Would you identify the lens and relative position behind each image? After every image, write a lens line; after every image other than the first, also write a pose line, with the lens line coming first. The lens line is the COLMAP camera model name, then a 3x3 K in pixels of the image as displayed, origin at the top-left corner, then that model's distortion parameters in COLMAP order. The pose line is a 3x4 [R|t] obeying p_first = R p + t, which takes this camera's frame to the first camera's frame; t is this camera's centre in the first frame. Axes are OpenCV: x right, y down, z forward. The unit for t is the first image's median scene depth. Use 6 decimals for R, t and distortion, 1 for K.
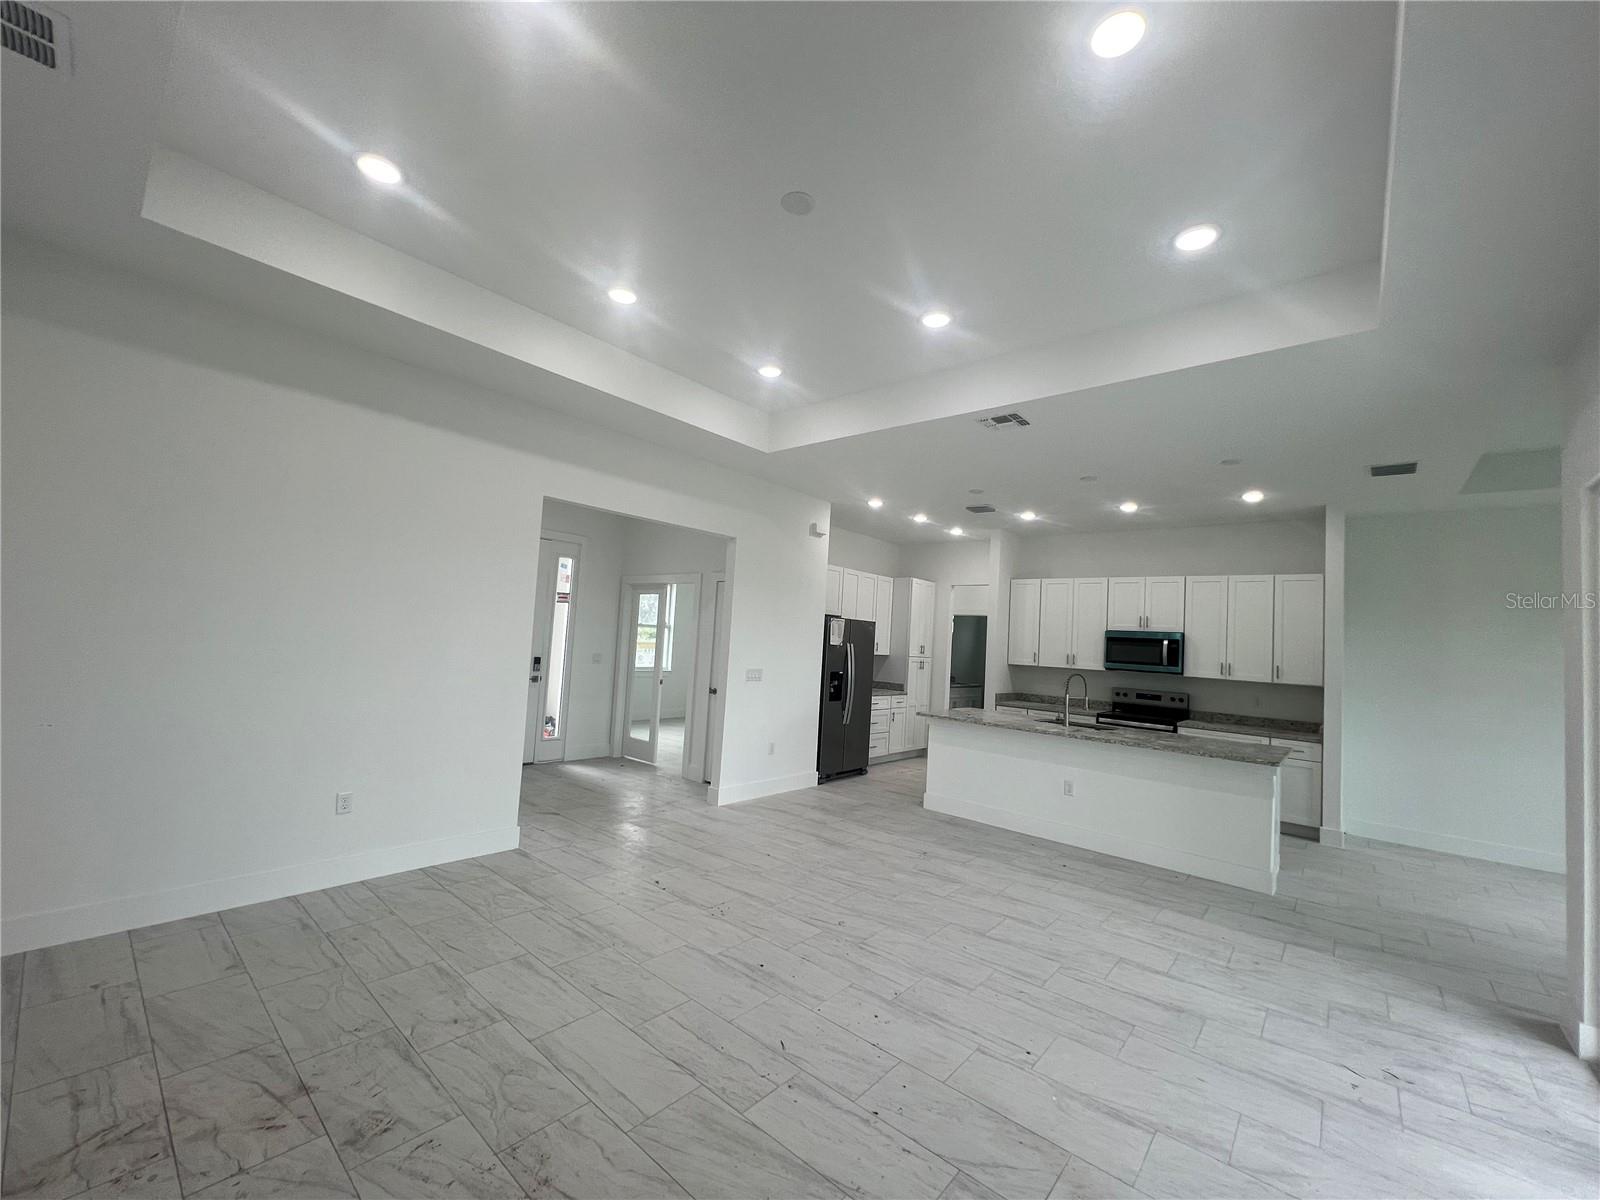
lens RADIAL K [[638.9, 0, 798.2], [0, 638.9, 608.4], [0, 0, 1]] dist [-0.001559, 0.000218]
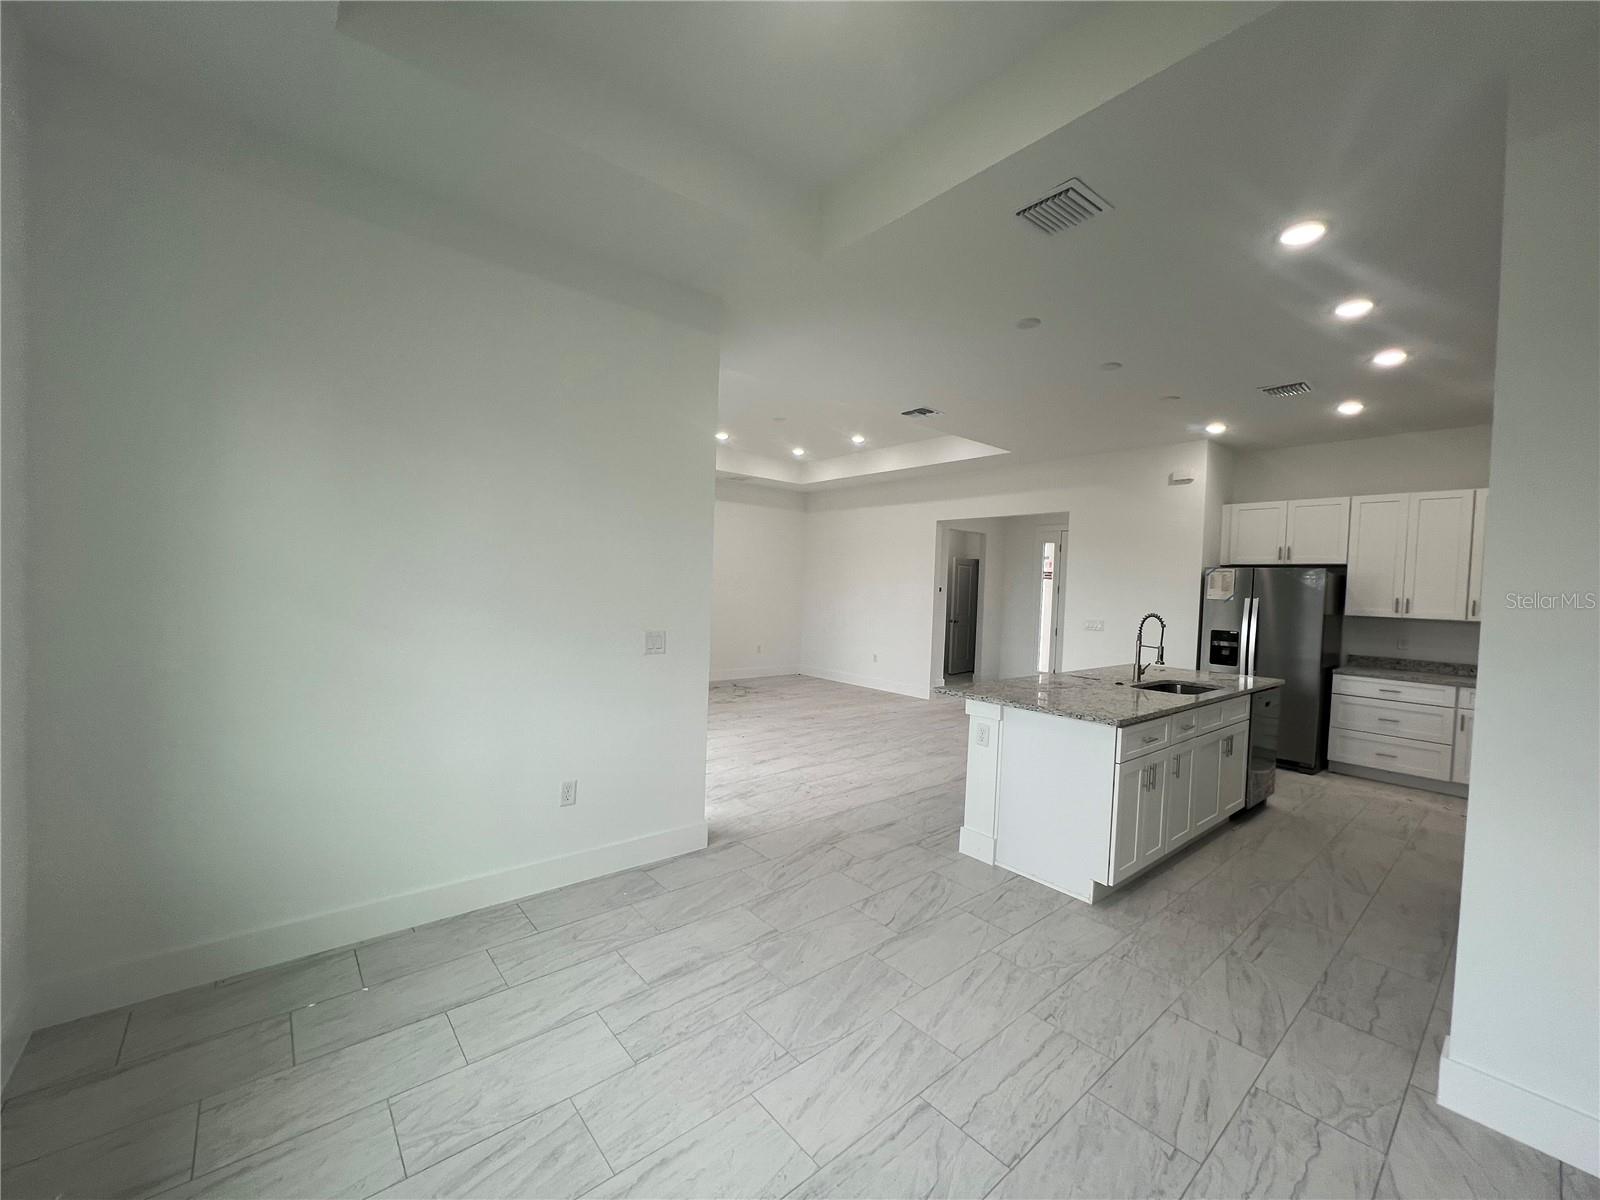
lens RADIAL K [[638.9, 0, 801.8], [0, 638.9, 604.3], [0, 0, 1]] dist [-0.001559, 0.000218]
pose [[-0.155876, -0.037257, -0.987074, 1.028014], [0.004278, 0.999254, -0.038392, 0.096601], [0.987767, -0.010207, -0.155601, 0.587666]]
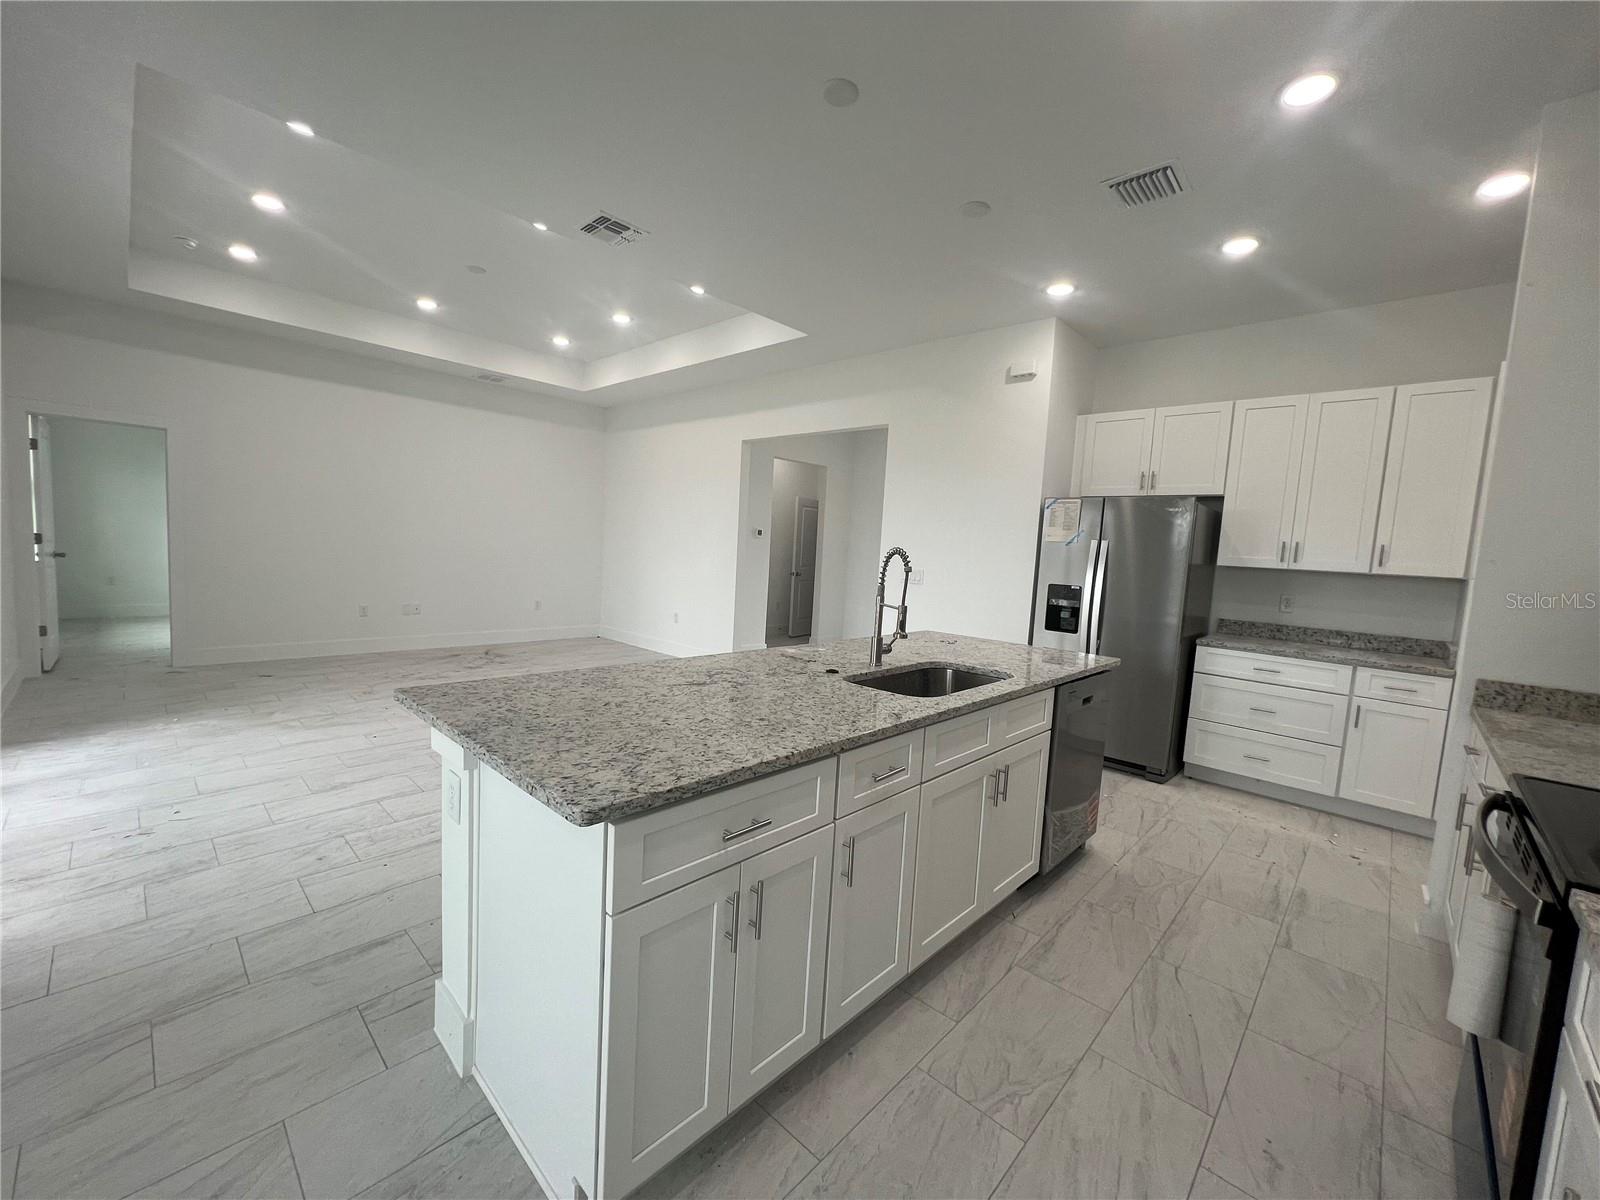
lens RADIAL K [[638.9, 0, 801.9], [0, 638.9, 603.6], [0, 0, 1]] dist [-0.001559, 0.000218]
pose [[-0.040937, 0.027673, -0.998778, 0.716605], [-0.007032, 0.999584, 0.027983, 0.104234], [0.999137, 0.008169, -0.040725, 0.789987]]
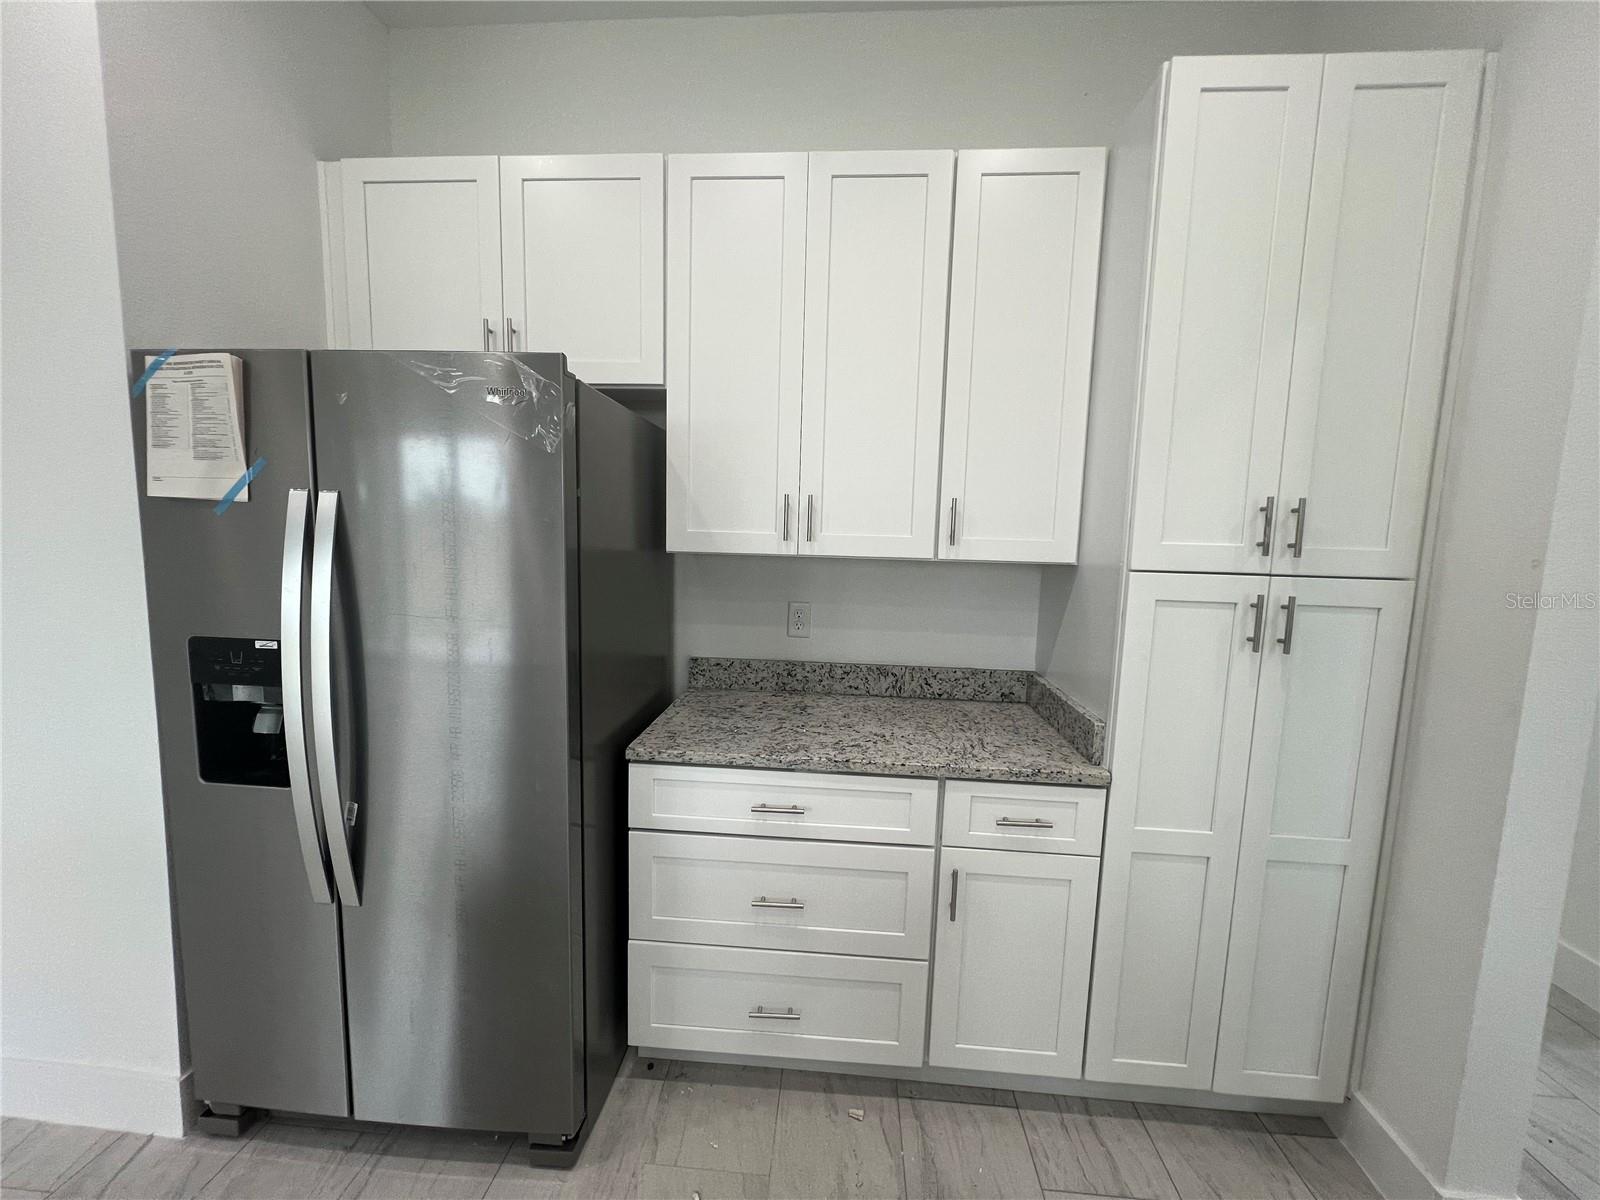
lens RADIAL K [[638.9, 0, 798.8], [0, 638.9, 603.8], [0, 0, 1]] dist [-0.001559, 0.000218]
pose [[0.593151, 0.043009, -0.803942, 0.326938], [0.050825, 0.994580, 0.090707, 0.081773], [0.803485, -0.094663, 0.587750, 1.053742]]
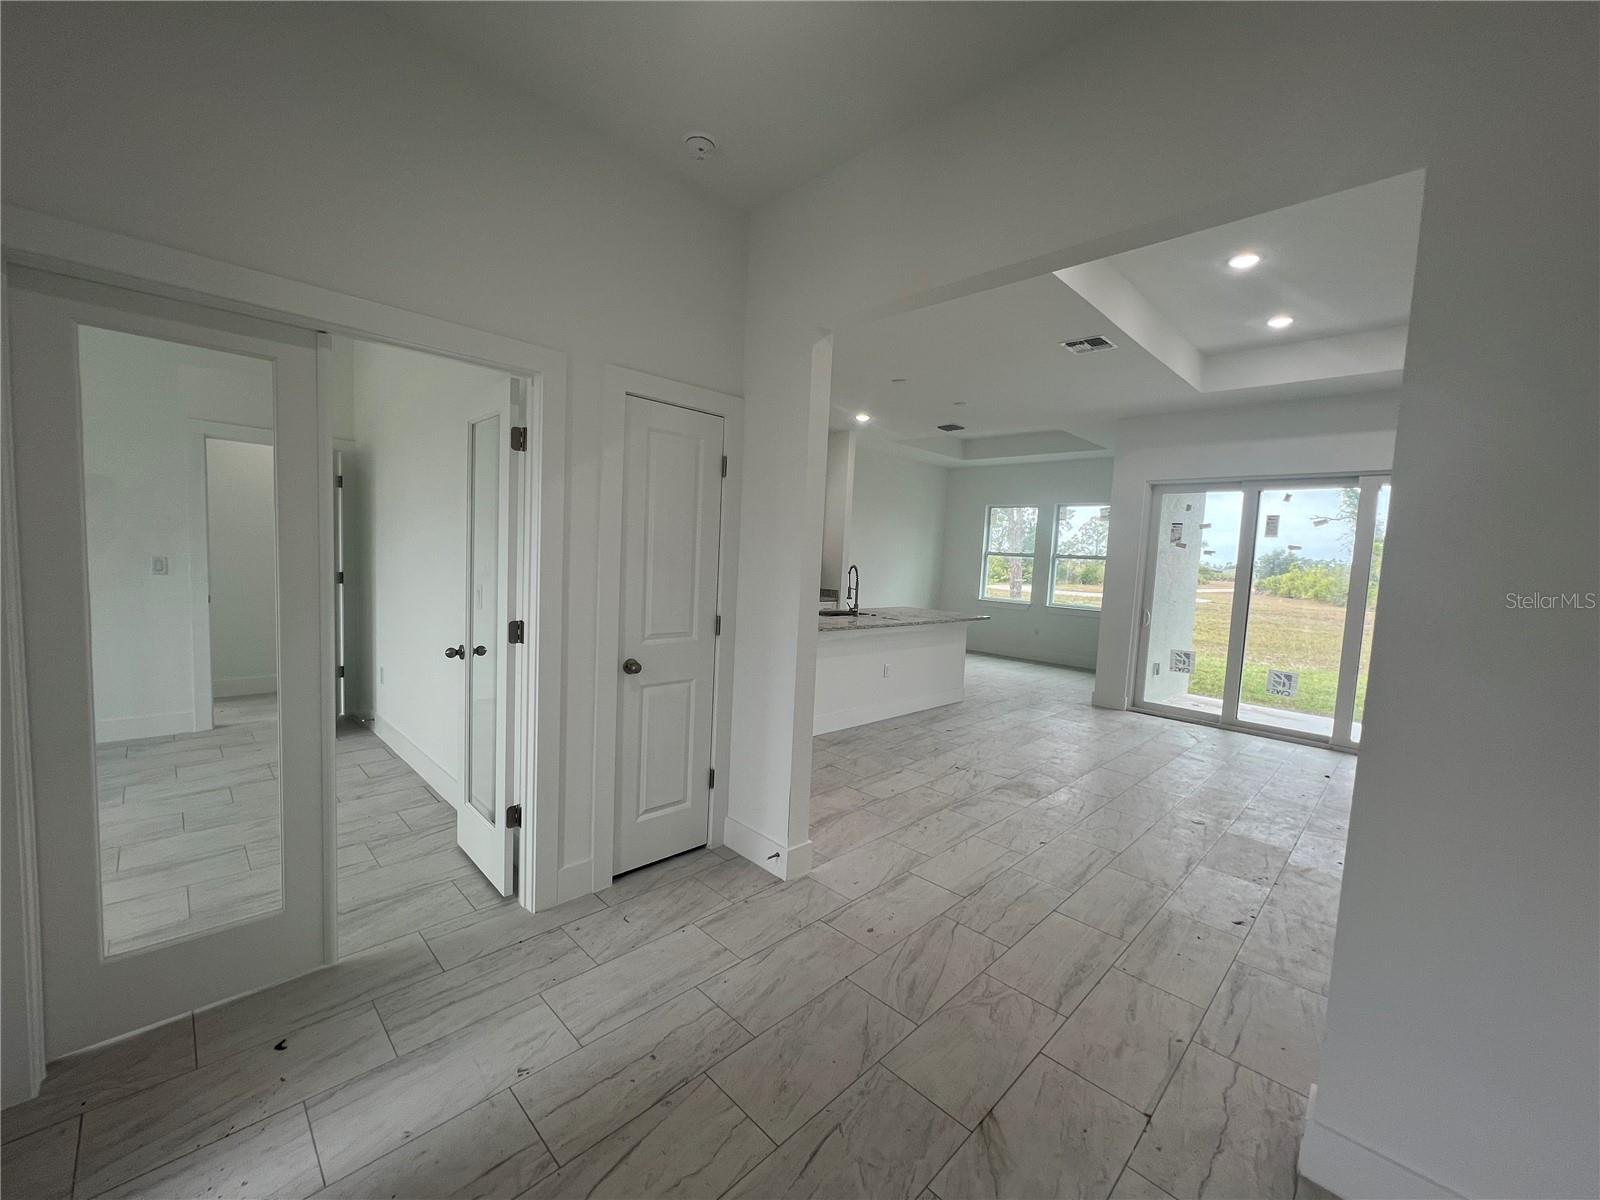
lens RADIAL K [[638.9, 0, 802.0], [0, 638.9, 606.7], [0, 0, 1]] dist [-0.001559, 0.000218]
pose [[0.073386, -0.133856, 0.988280, -0.508434], [-0.086188, 0.986393, 0.140001, 0.023923], [-0.993572, -0.095452, 0.060851, 0.836899]]
